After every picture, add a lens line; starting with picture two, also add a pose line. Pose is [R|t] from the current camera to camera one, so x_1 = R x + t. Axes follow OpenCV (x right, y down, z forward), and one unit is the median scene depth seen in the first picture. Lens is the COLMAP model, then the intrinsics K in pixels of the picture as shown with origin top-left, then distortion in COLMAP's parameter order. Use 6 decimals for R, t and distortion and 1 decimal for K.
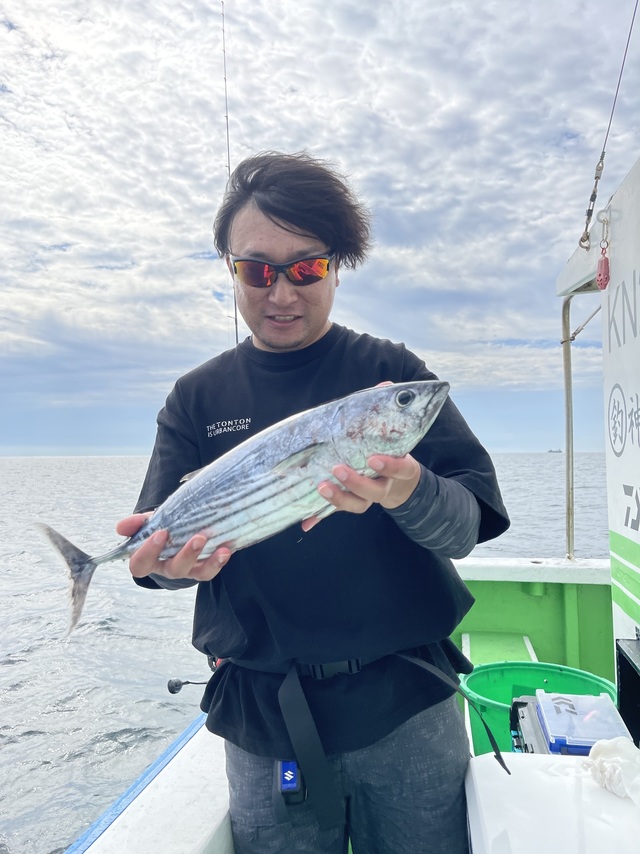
lens RADIAL K [[630.9, 0, 320.0], [0, 630.9, 427.0], [0, 0, 1]] dist [0.010629, 0.003481]
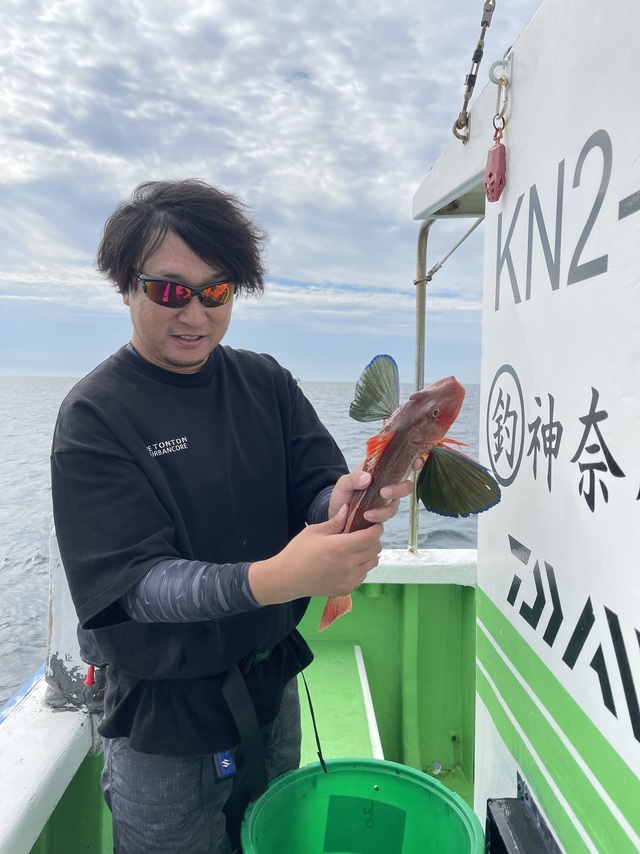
lens RADIAL K [[627.8, 0, 320.0], [0, 627.8, 427.0], [0, 0, 1]] dist [-0.004723, -0.001752]
pose [[0.973035, 0.002457, 0.230642, 0.135526], [-0.029123, 0.993249, 0.112284, -0.060581], [-0.228810, -0.115973, 0.966538, 0.389618]]
